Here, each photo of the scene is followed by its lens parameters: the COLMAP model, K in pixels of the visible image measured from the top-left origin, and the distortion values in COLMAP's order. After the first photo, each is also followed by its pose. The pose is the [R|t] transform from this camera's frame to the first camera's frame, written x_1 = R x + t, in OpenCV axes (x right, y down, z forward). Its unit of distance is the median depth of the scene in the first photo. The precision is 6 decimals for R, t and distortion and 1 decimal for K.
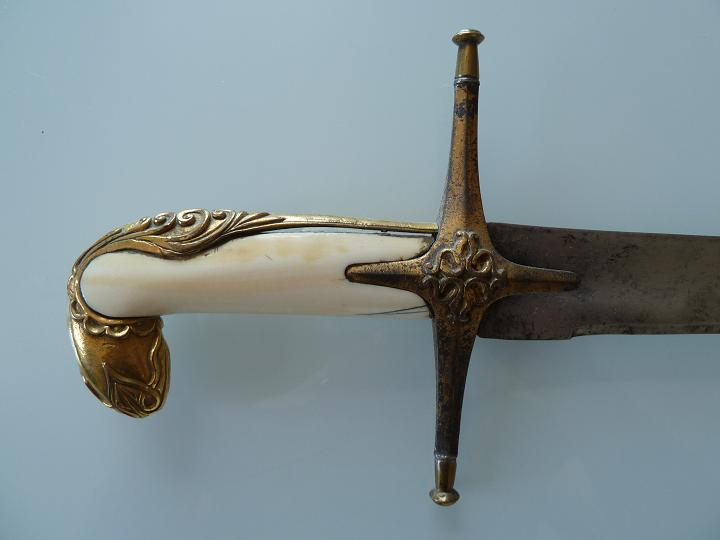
lens RADIAL K [[523.2, 0, 360.0], [0, 523.2, 270.0], [0, 0, 1]] dist [-0.008047, -0.001505]
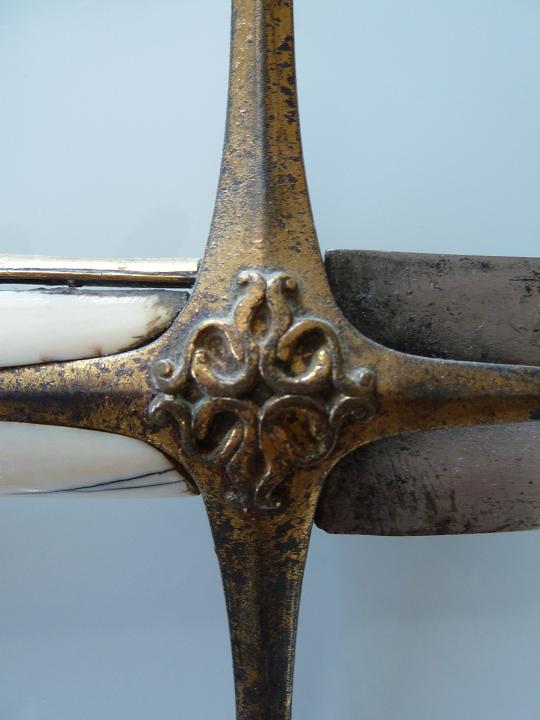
lens RADIAL K [[523.2, 0, 270.0], [0, 523.2, 360.0], [0, 0, 1]] dist [-0.008047, -0.001505]
pose [[0.998966, -0.038147, -0.024719, 0.214653], [0.038531, 0.999141, 0.015261, -0.016224], [0.024116, -0.016197, 0.999578, 0.625334]]
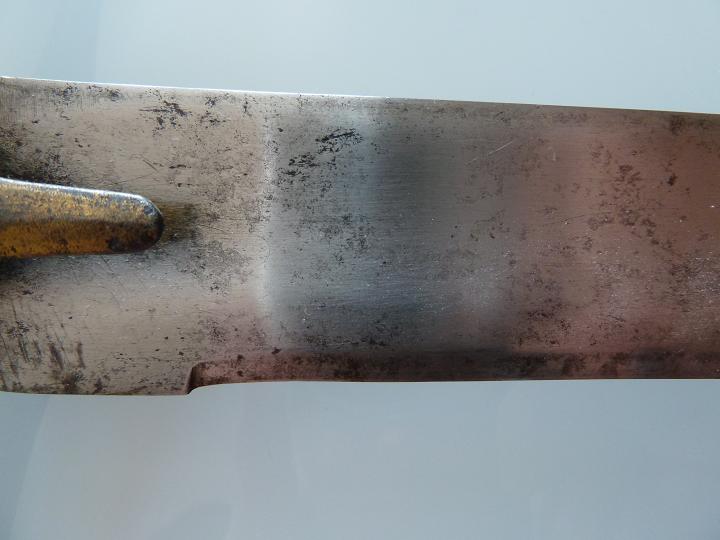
lens RADIAL K [[529.0, 0, 360.0], [0, 529.0, 270.0], [0, 0, 1]] dist [-0.047592, 0.000060]
pose [[0.999891, 0.000041, -0.014787, 0.564080], [-0.001112, 0.997368, -0.072491, 0.078281], [0.014745, 0.072499, 0.997259, 0.674608]]
